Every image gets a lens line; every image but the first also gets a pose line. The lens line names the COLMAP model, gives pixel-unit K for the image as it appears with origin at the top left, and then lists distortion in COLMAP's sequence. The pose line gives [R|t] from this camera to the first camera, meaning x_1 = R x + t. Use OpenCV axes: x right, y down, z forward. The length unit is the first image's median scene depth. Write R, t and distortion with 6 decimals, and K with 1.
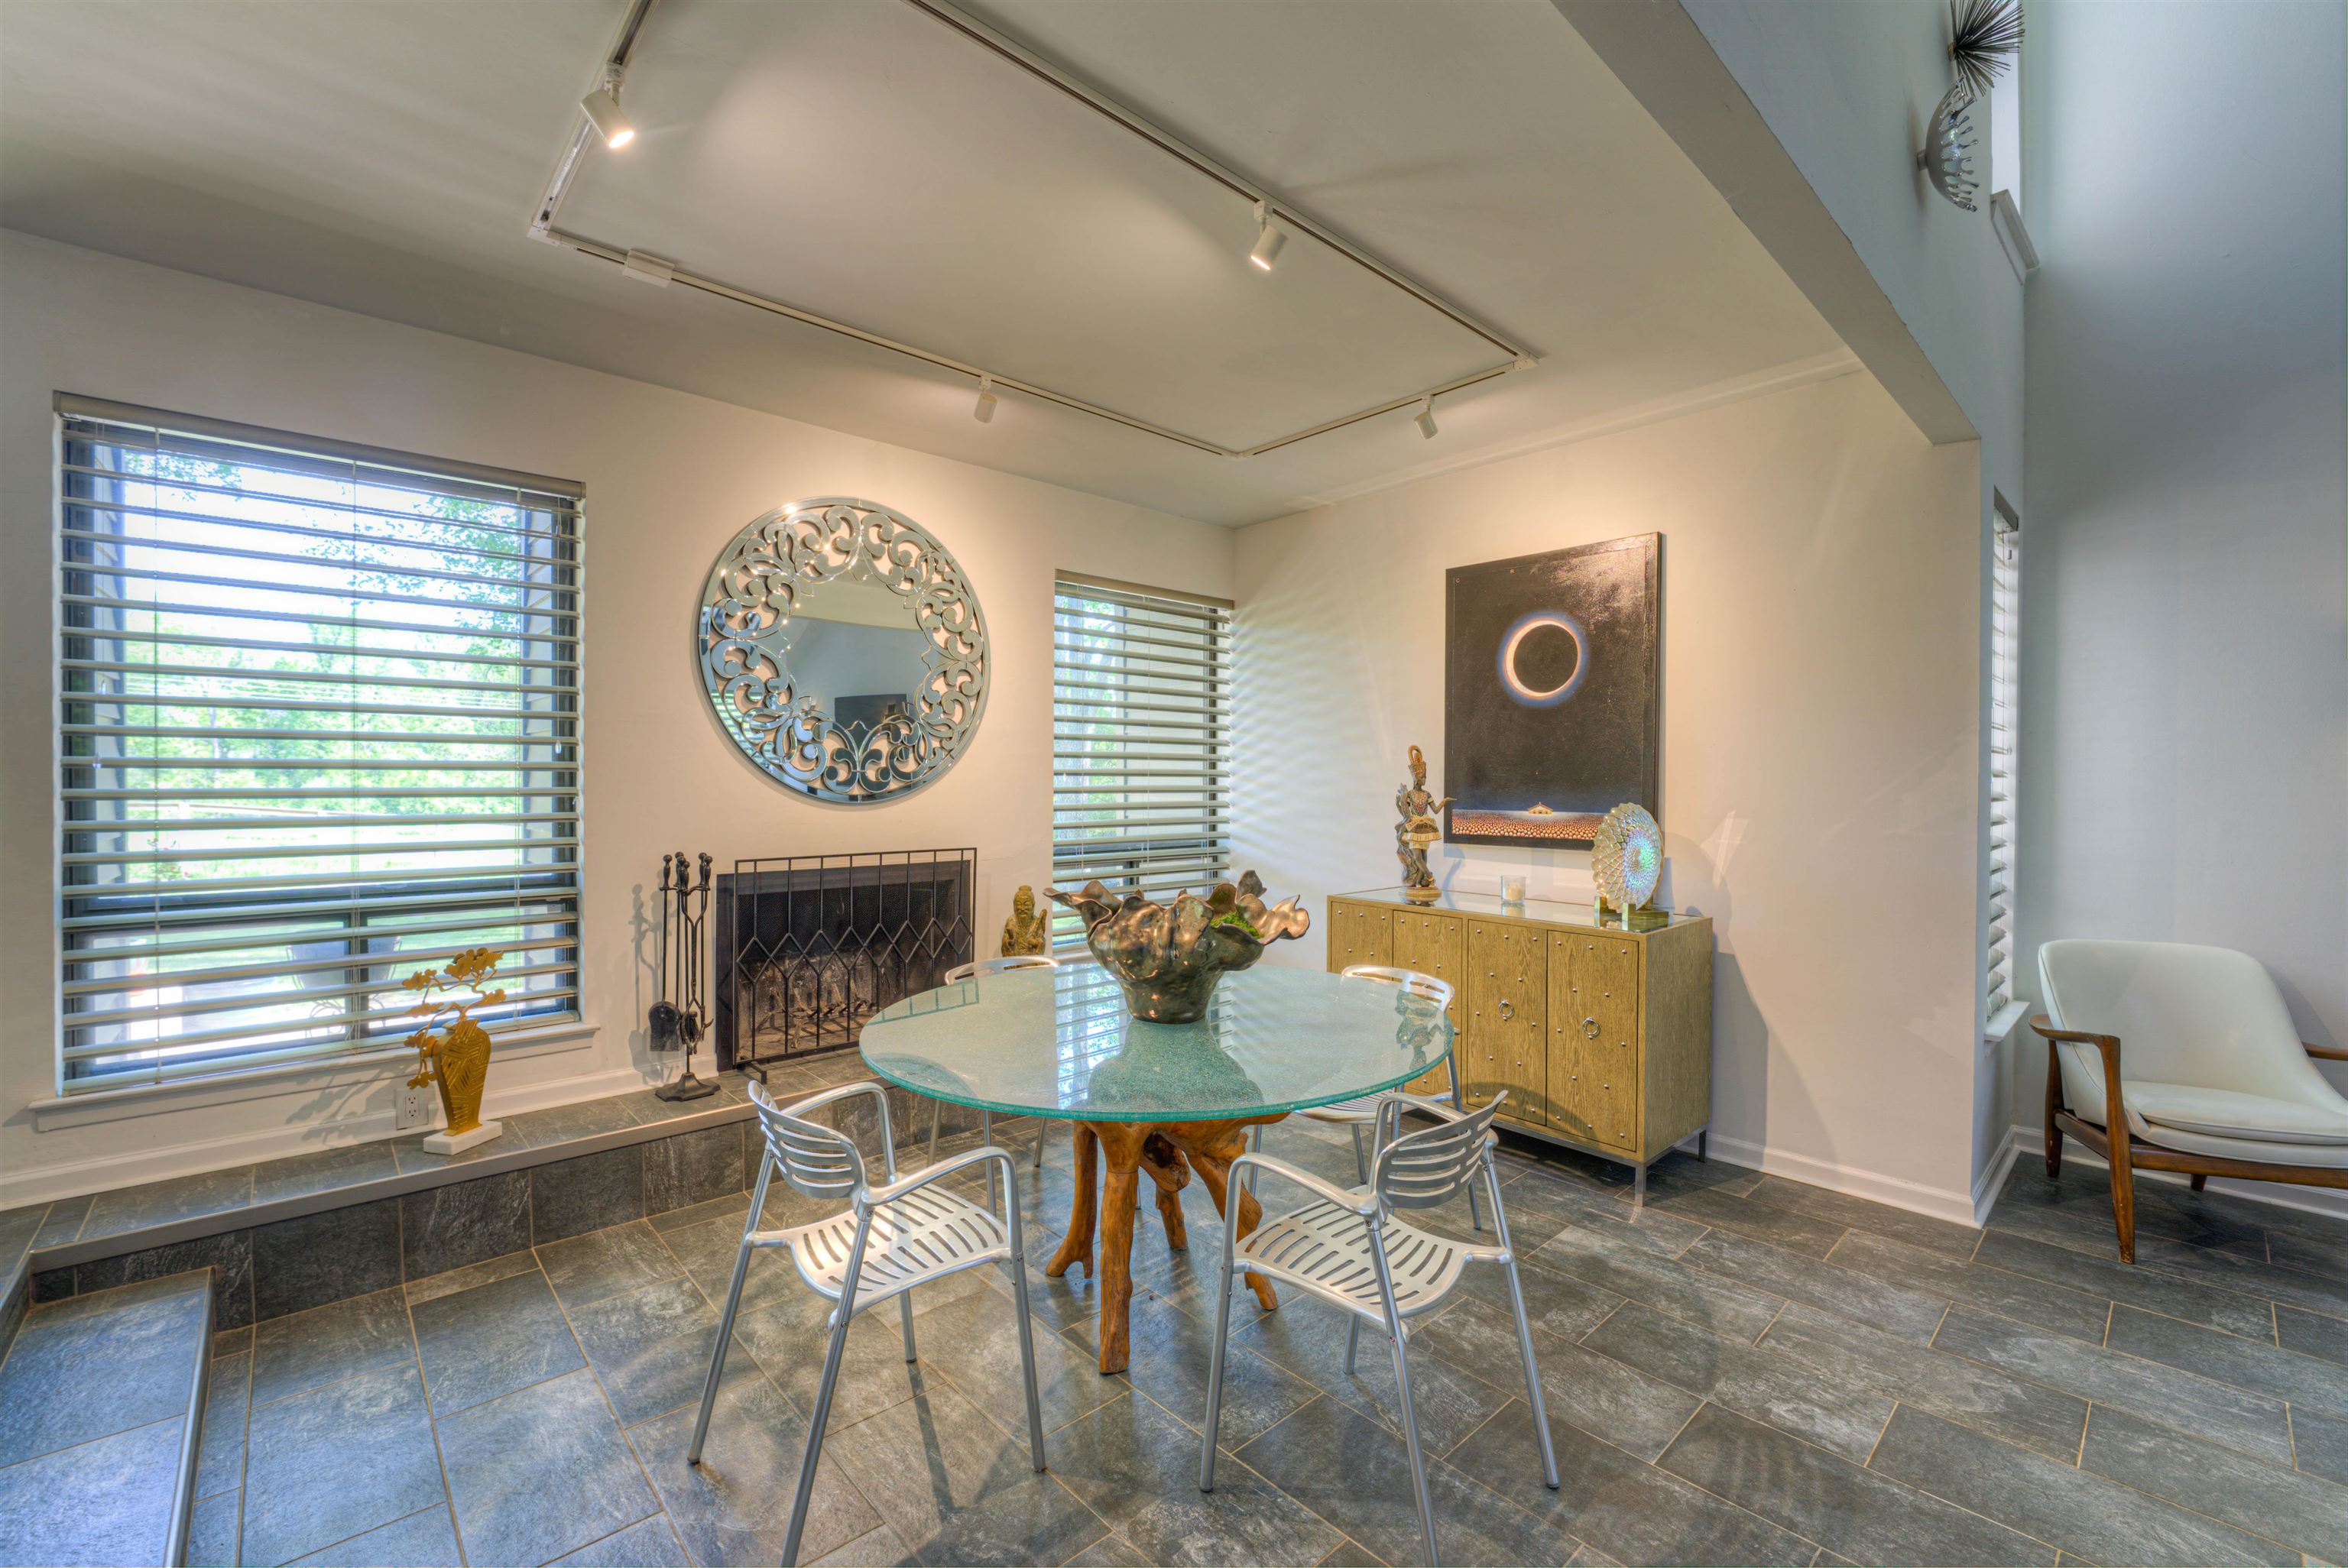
lens RADIAL K [[952.1, 0, 1162.3], [0, 952.1, 782.6], [0, 0, 1]] dist [-0.003572, -0.000079]
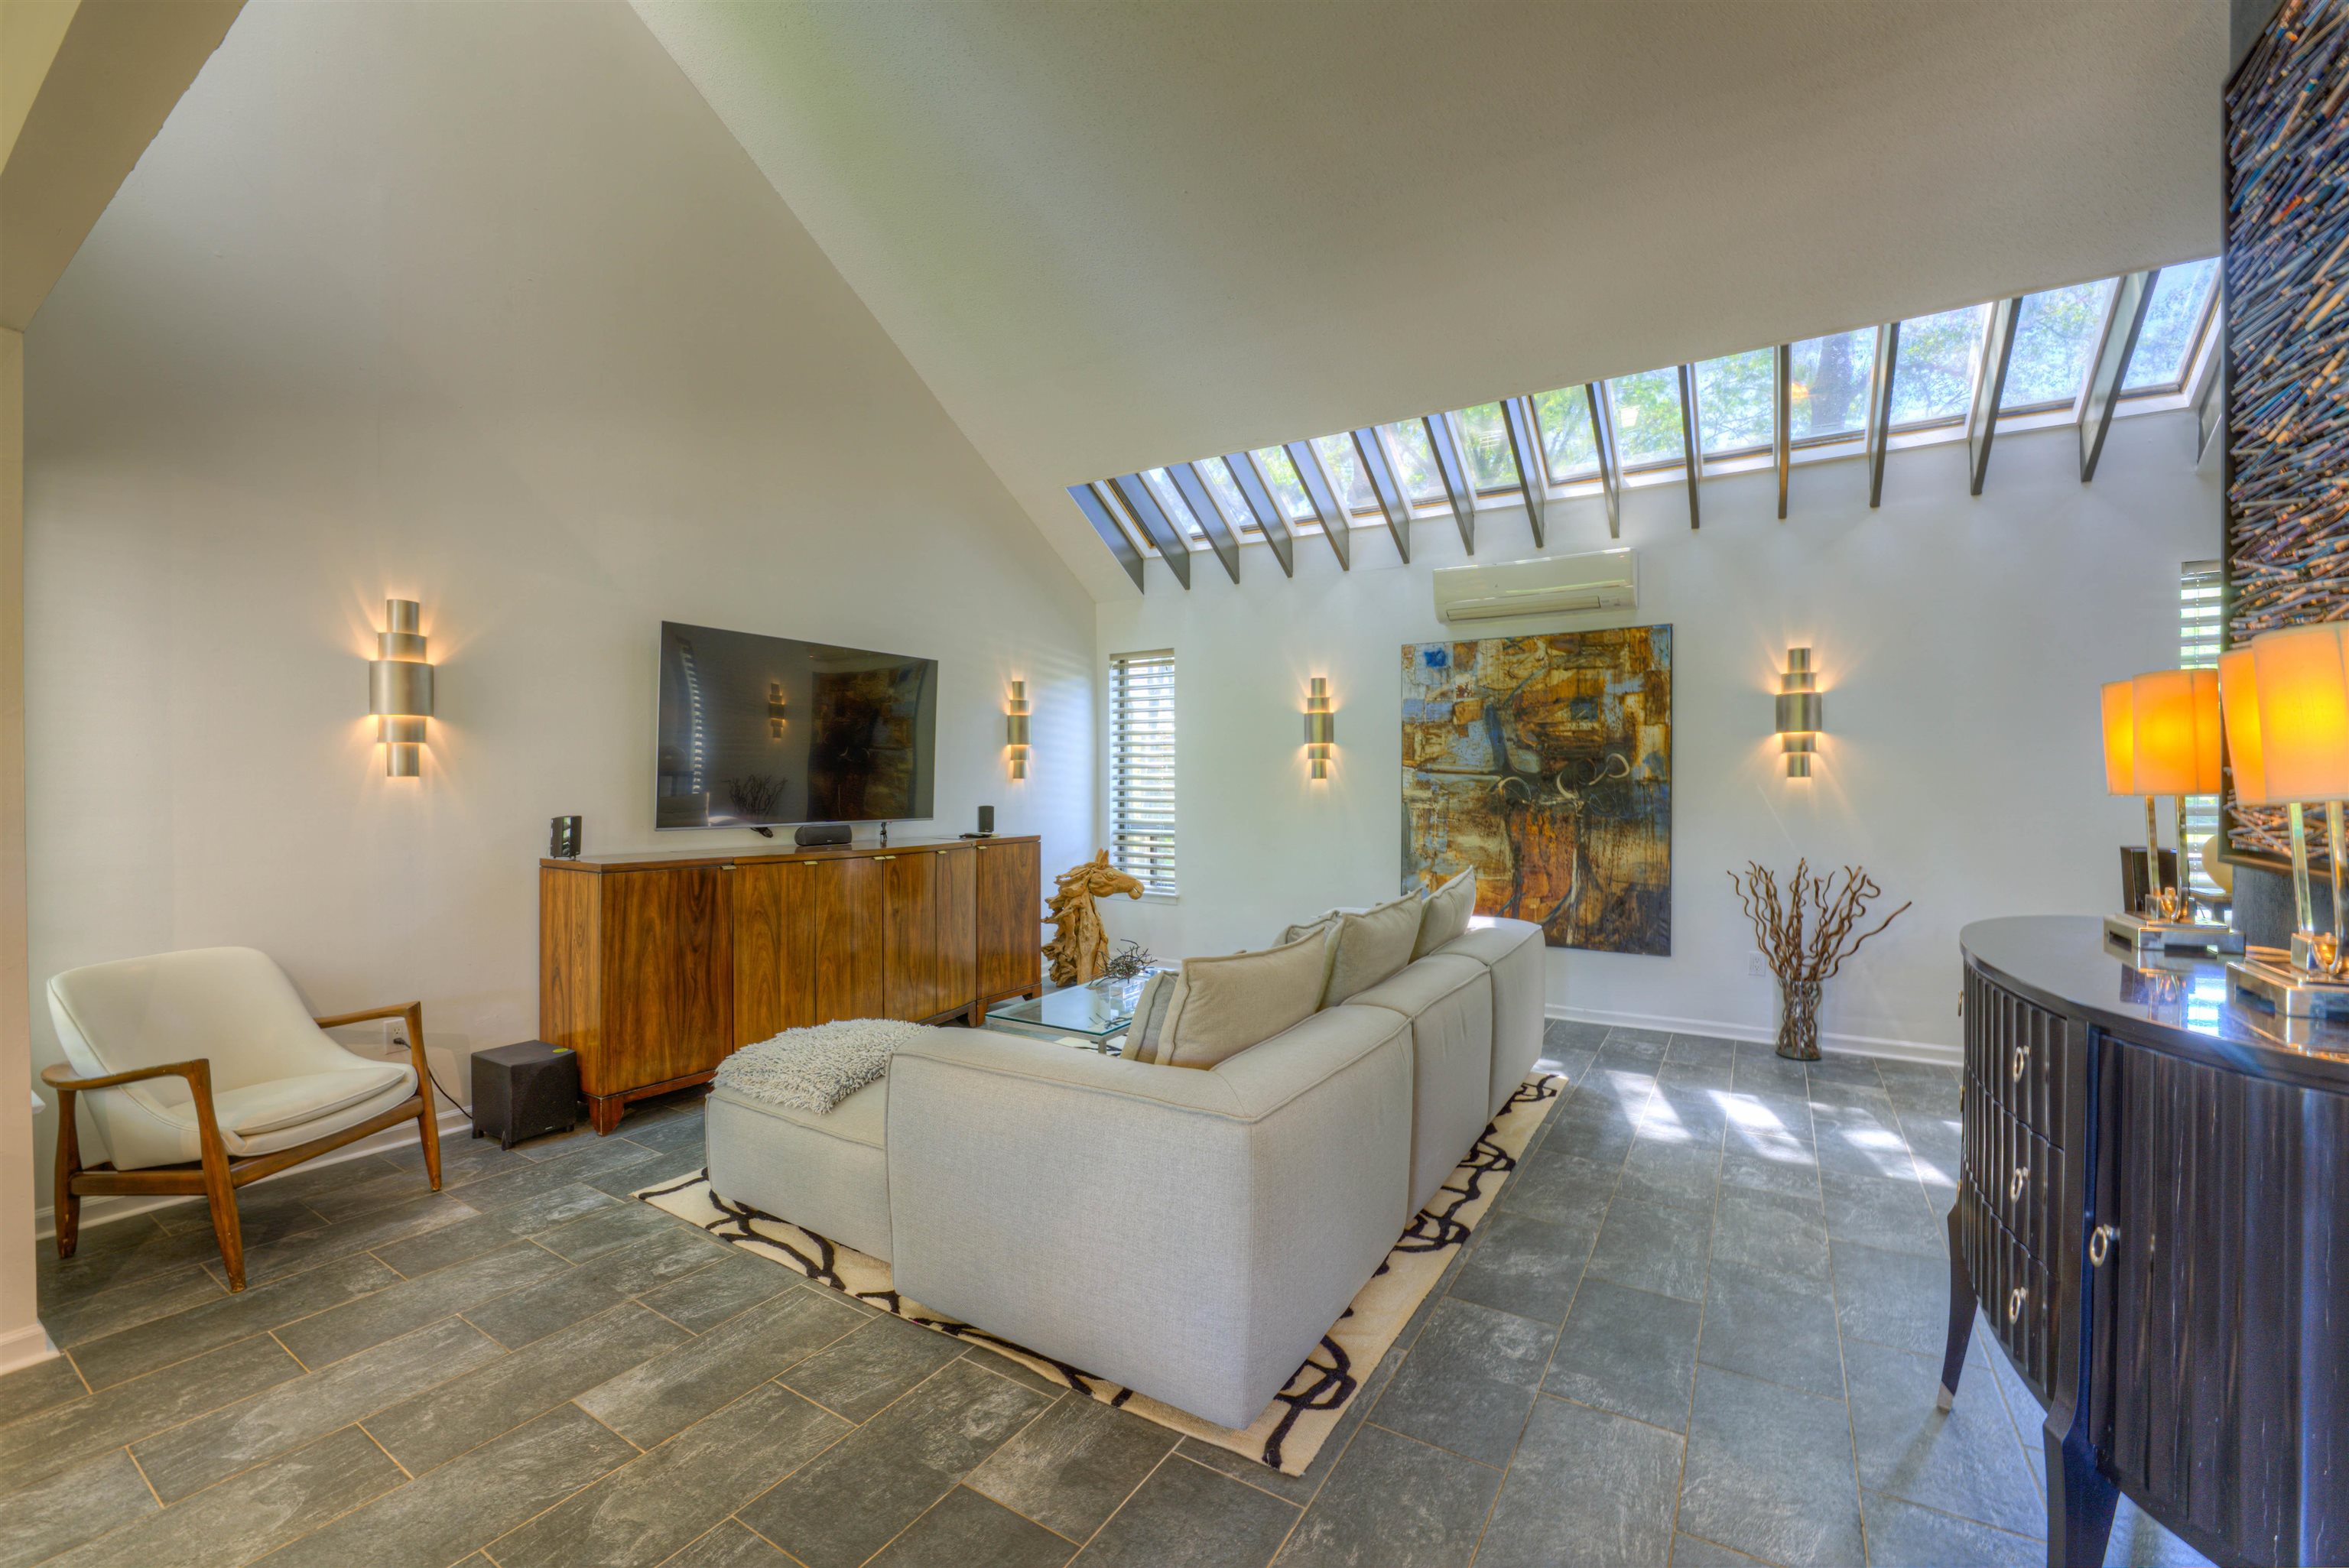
lens RADIAL K [[952.6, 0, 1170.6], [0, 952.6, 785.9], [0, 0, 1]] dist [-0.003572, -0.000079]
pose [[-0.260612, -0.005274, 0.965429, -0.134356], [-0.007618, 0.999965, 0.003406, -0.008515], [-0.965414, -0.006467, -0.260643, 0.342912]]
